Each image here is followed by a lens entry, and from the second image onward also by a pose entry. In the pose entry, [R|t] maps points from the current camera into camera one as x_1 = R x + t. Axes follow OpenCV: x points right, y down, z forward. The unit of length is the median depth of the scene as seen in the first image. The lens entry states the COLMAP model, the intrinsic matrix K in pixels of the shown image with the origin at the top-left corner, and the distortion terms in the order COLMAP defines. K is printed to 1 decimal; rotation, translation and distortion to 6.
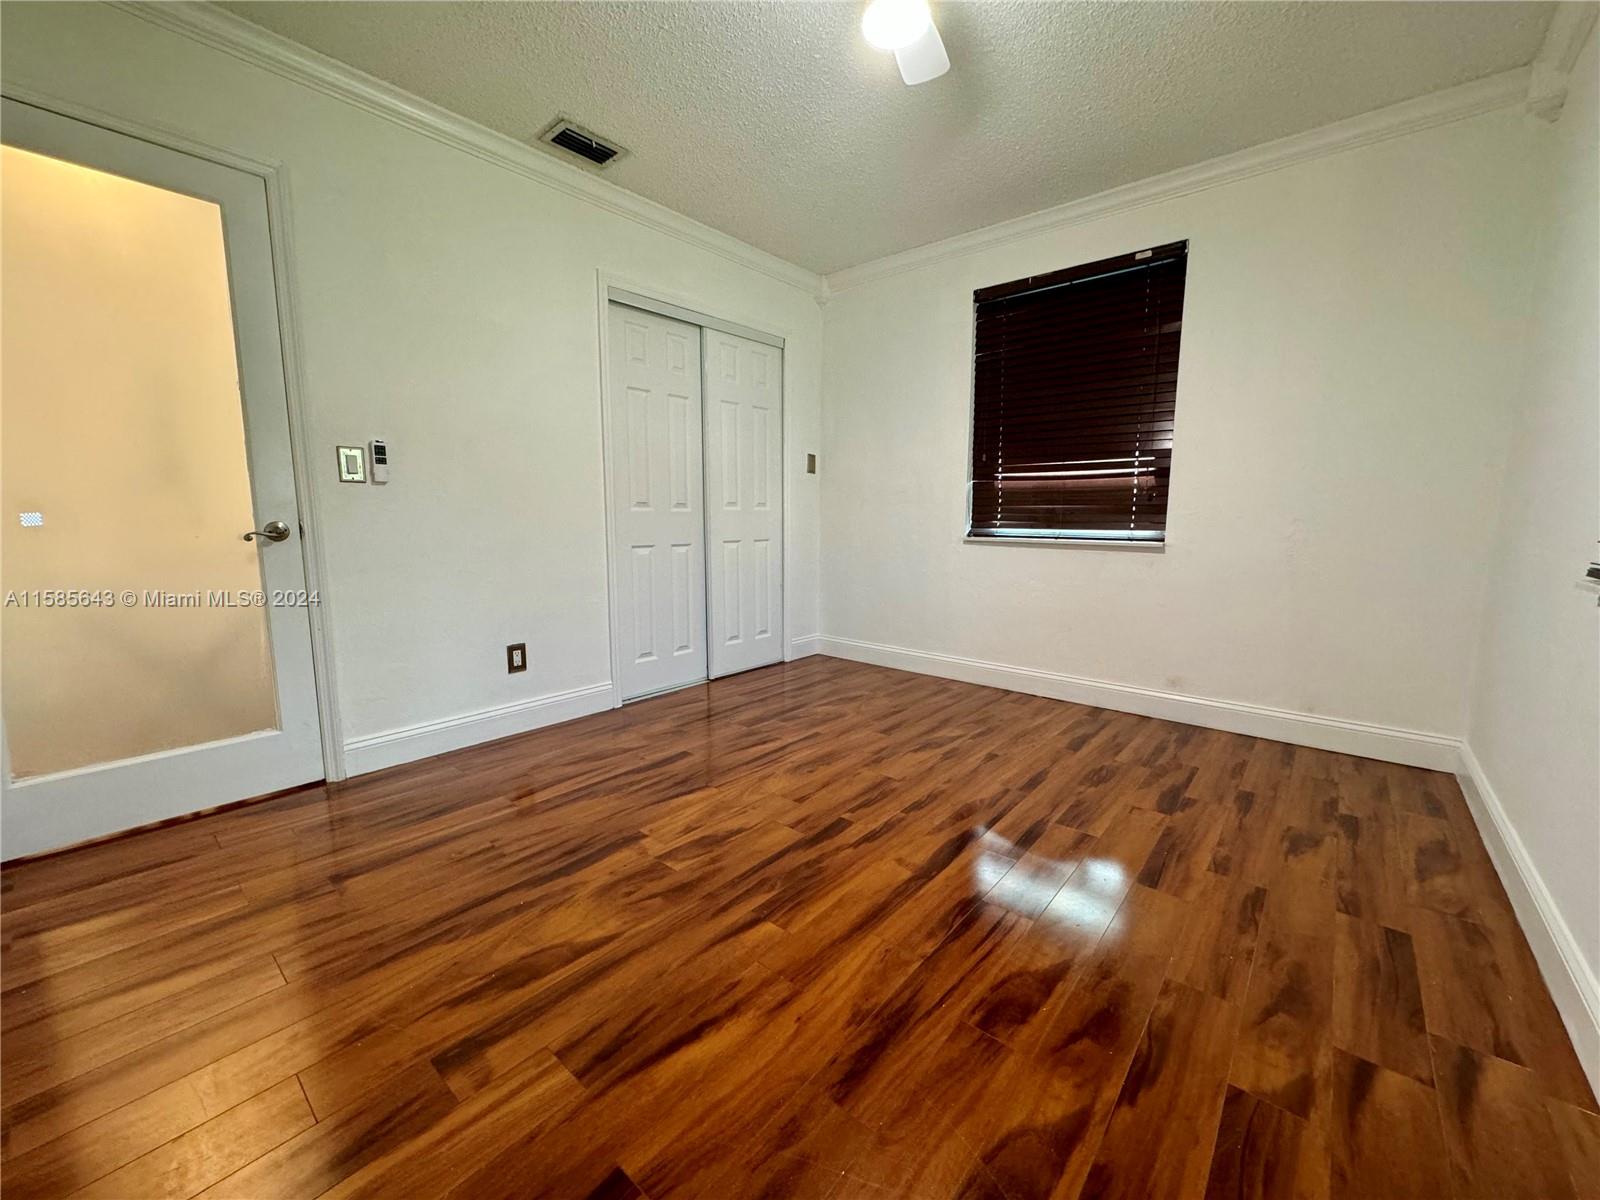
lens RADIAL K [[633.8, 0, 801.1], [0, 633.8, 603.9], [0, 0, 1]] dist [-0.003884, 0.000495]
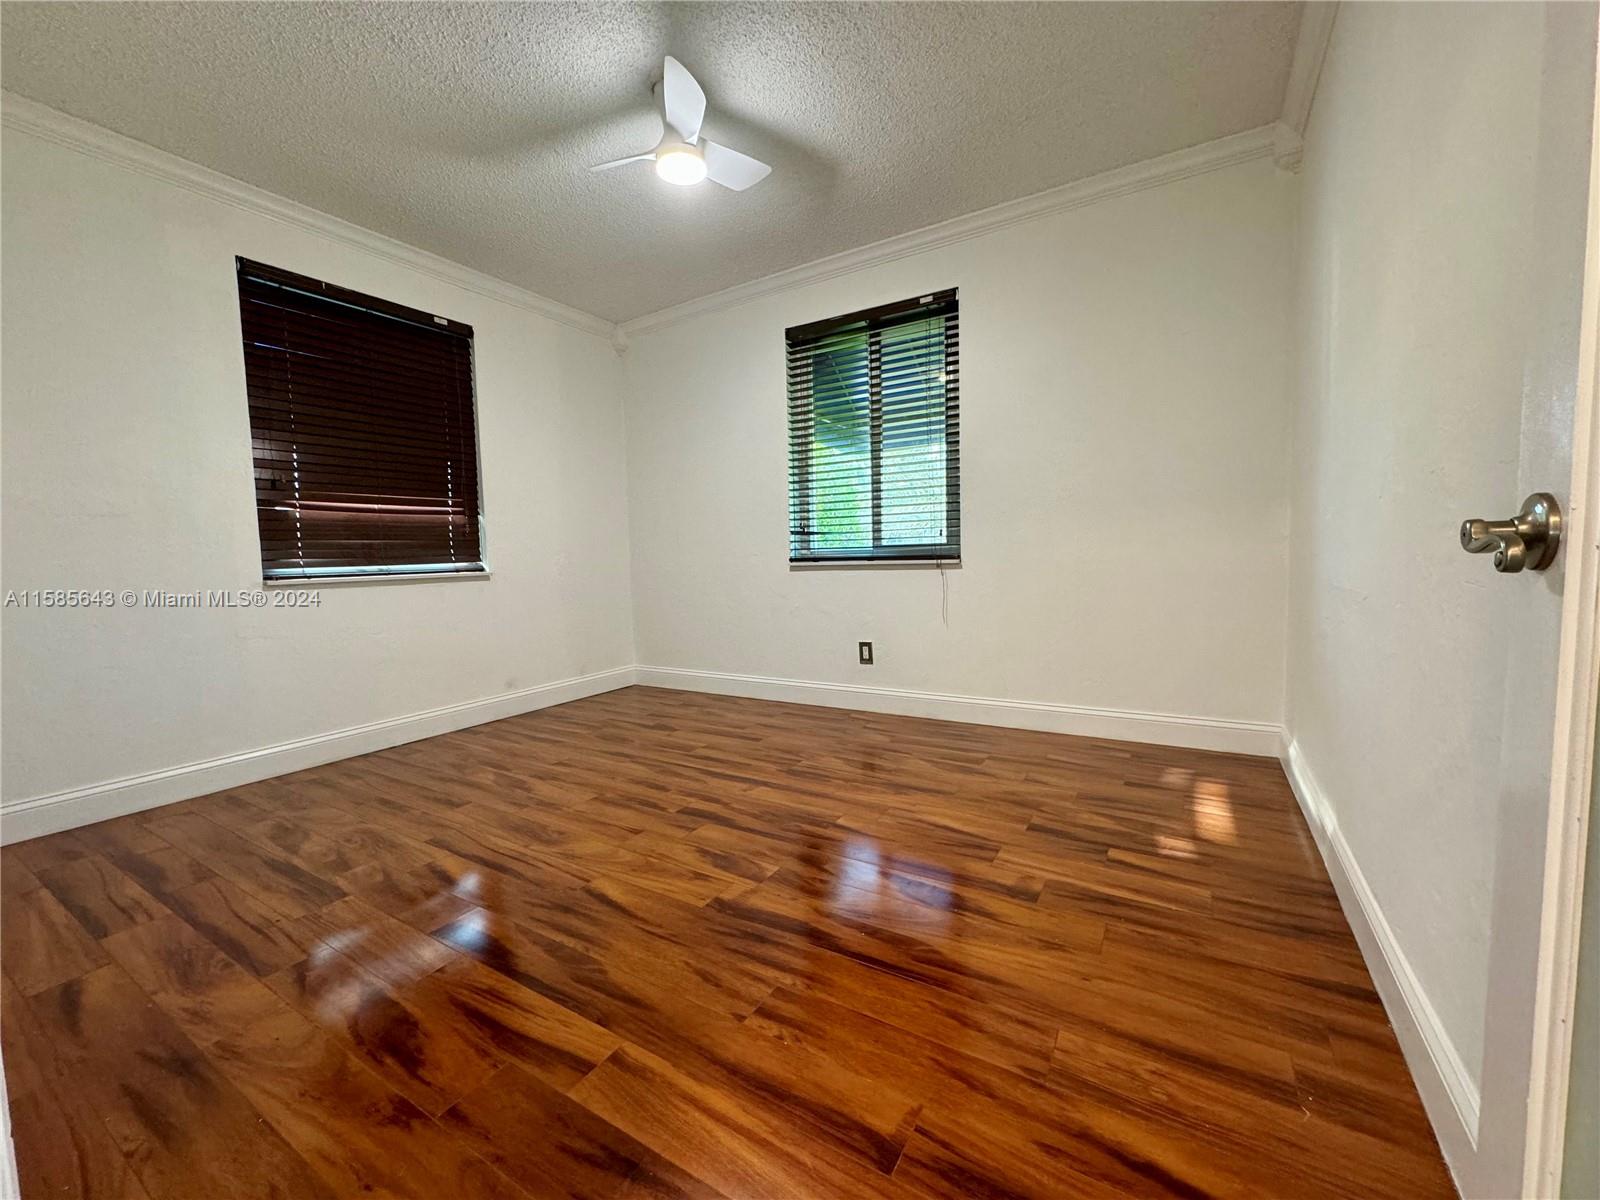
lens RADIAL K [[633.8, 0, 804.2], [0, 633.8, 603.7], [0, 0, 1]] dist [-0.003884, 0.000495]
pose [[-0.164257, -0.079324, 0.983223, -0.887885], [0.165896, 0.980342, 0.106806, -0.082729], [-0.972367, 0.180656, -0.147868, 0.768489]]
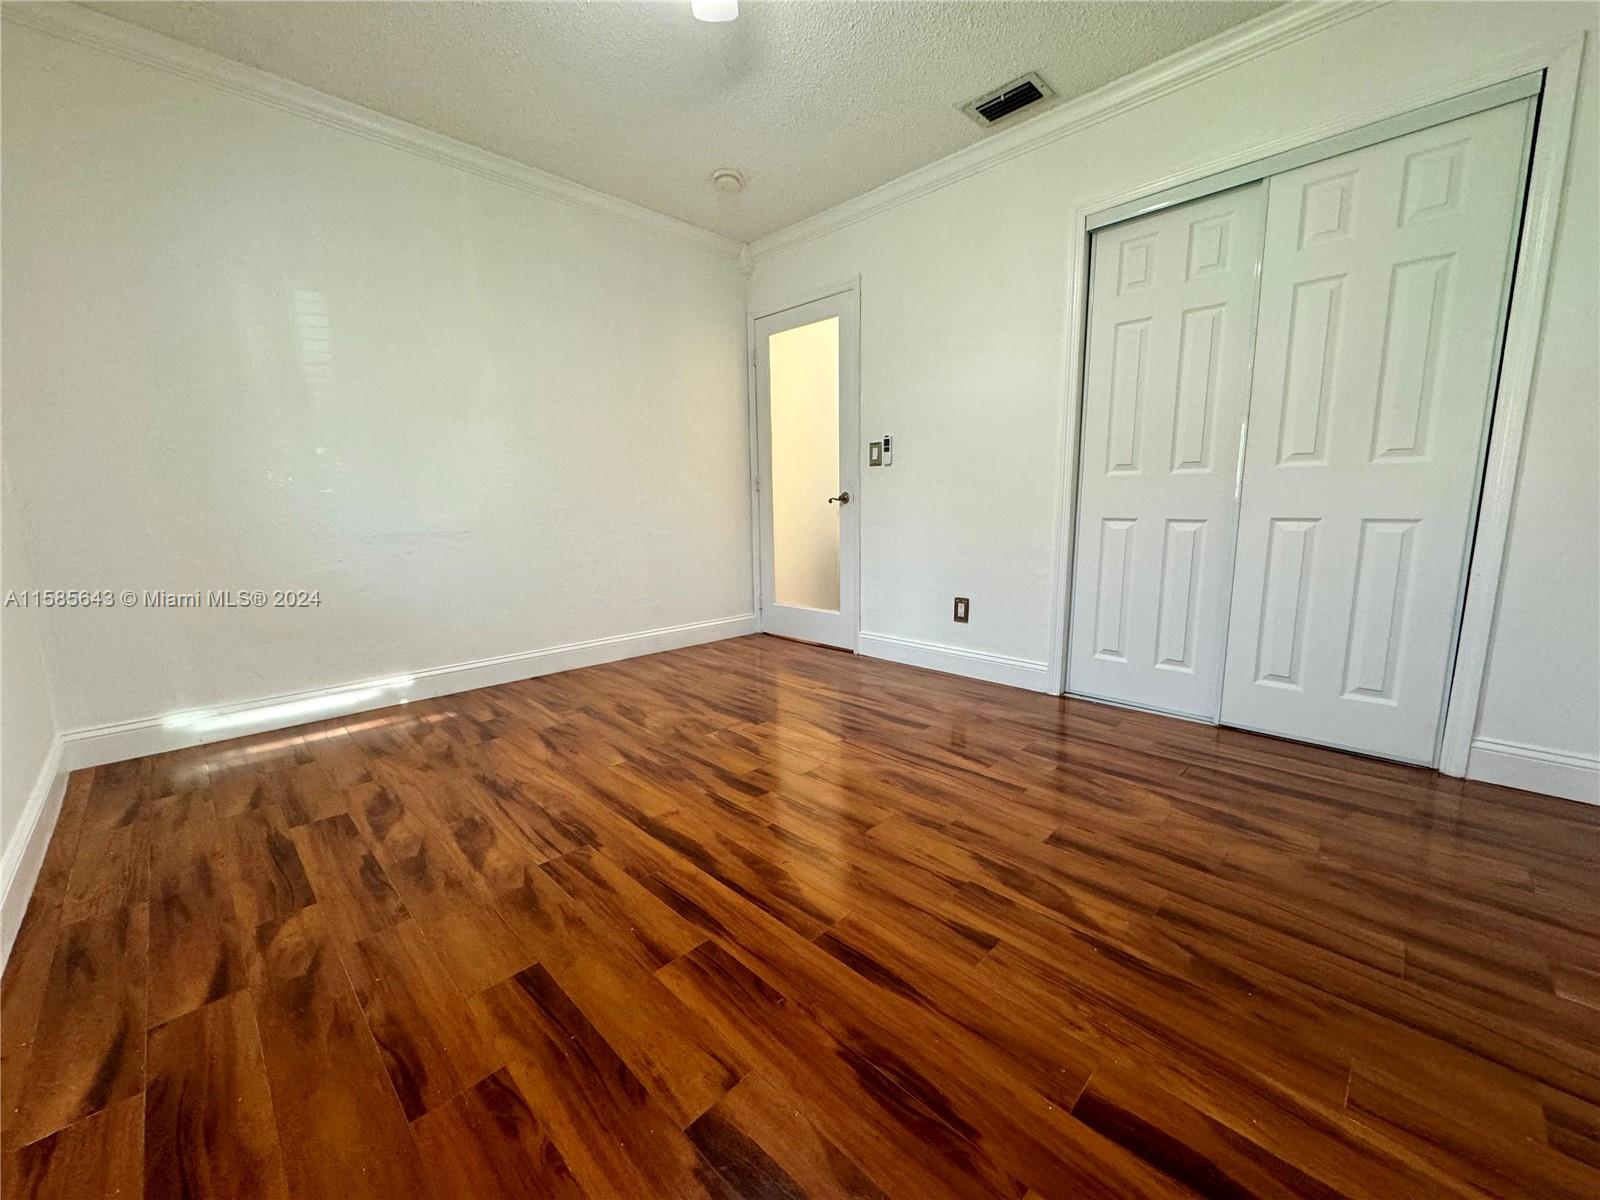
lens RADIAL K [[633.8, 0, 799.4], [0, 633.8, 600.9], [0, 0, 1]] dist [-0.003884, 0.000495]
pose [[-0.079564, 0.154730, -0.984748, 0.840355], [-0.127805, 0.978143, 0.164019, -0.097097], [0.988603, 0.138906, -0.058050, 0.925528]]
